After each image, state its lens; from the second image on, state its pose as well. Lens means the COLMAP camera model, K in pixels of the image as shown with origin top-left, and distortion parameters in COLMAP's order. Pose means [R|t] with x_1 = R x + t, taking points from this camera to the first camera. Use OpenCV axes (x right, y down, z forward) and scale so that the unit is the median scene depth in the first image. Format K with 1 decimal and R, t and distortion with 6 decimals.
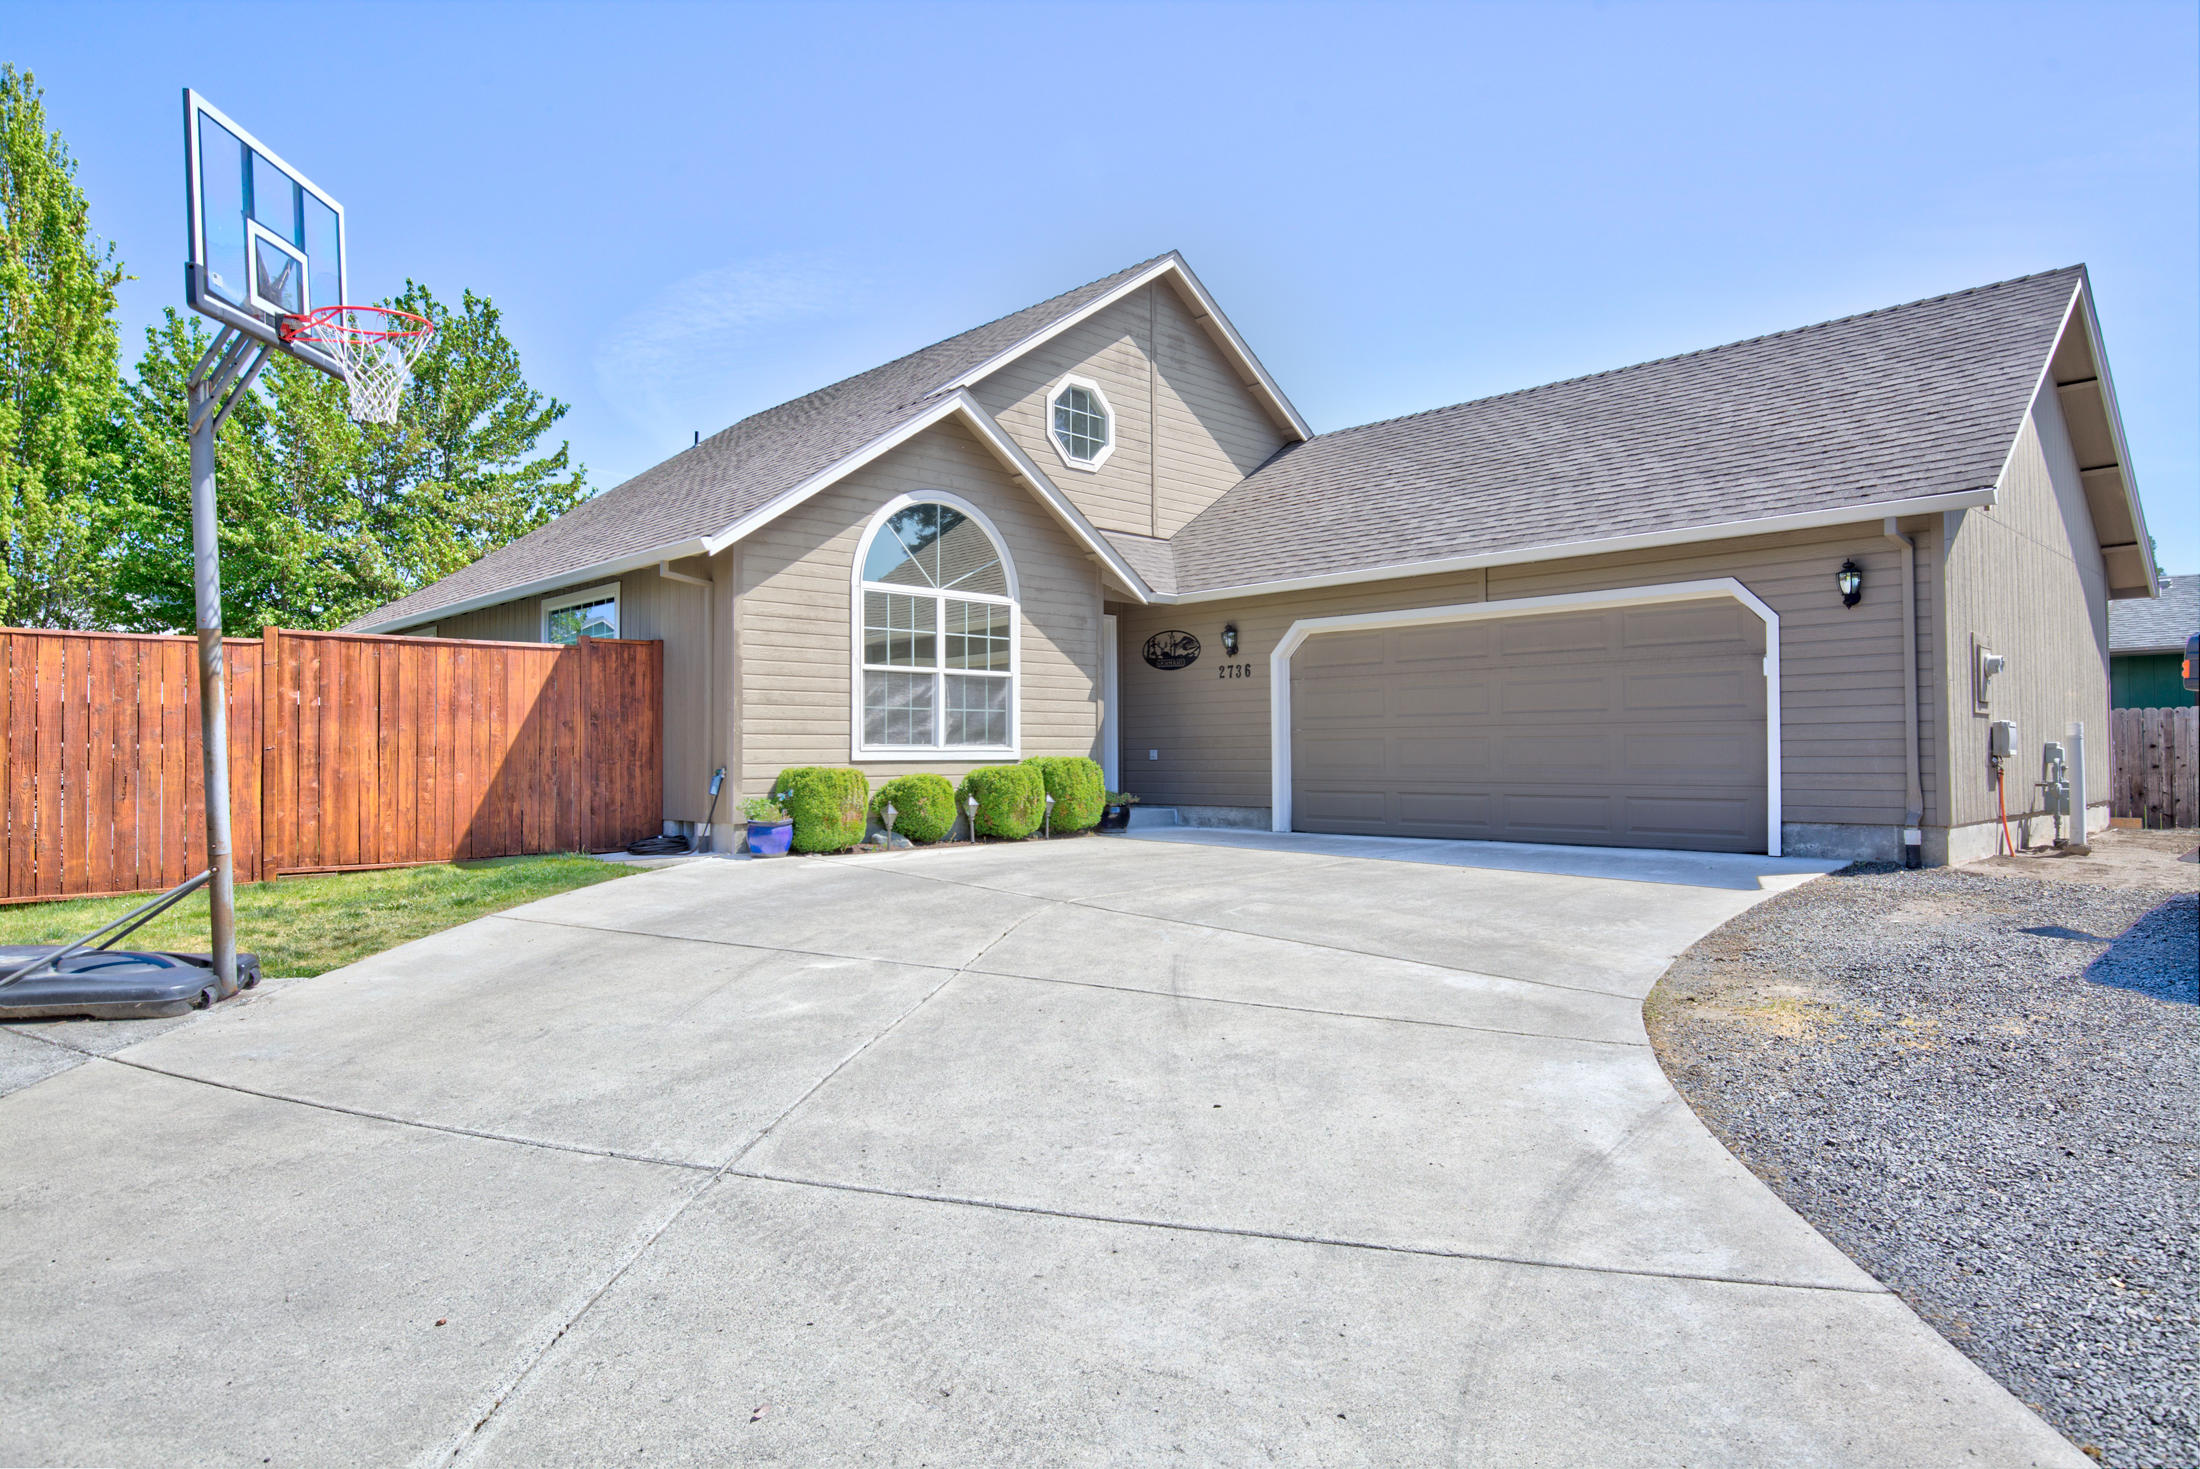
lens RADIAL K [[1338.9, 0, 1102.3], [0, 1338.9, 738.8], [0, 0, 1]] dist [0.002215, 0.000429]
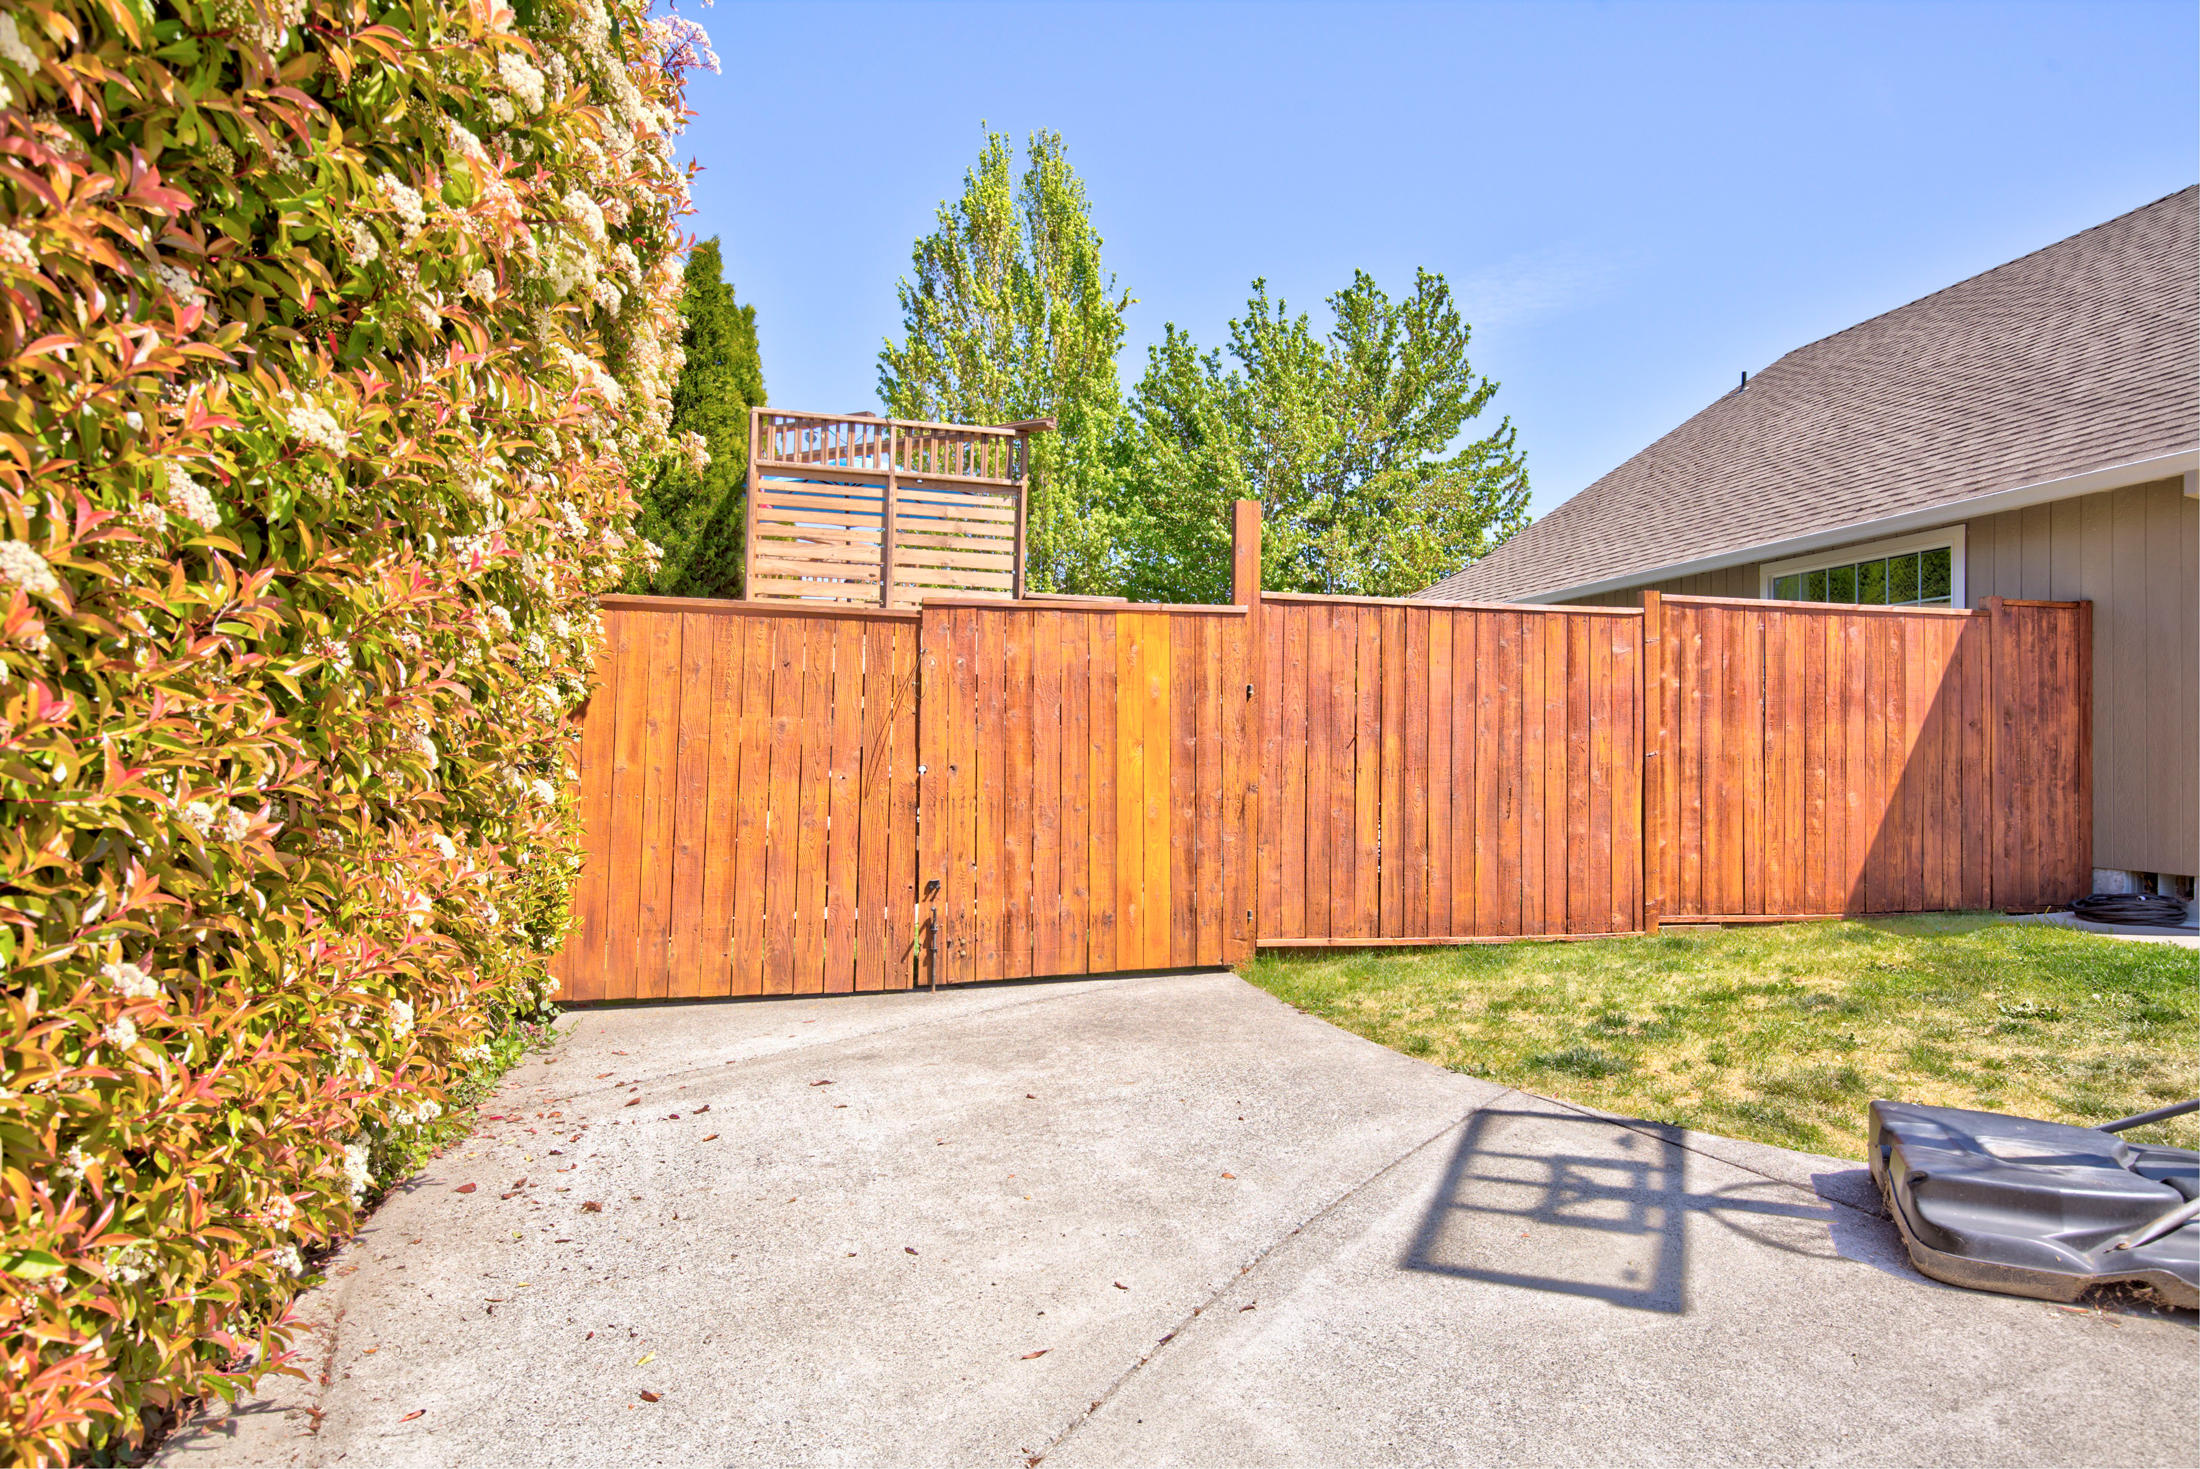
lens RADIAL K [[1338.9, 0, 1102.3], [0, 1338.9, 738.8], [0, 0, 1]] dist [0.002215, 0.000429]
pose [[0.858099, 0.011070, -0.513366, -0.439400], [-0.012325, 0.999924, 0.000960, 0.001362], [0.513337, 0.005503, 0.858169, 0.176867]]
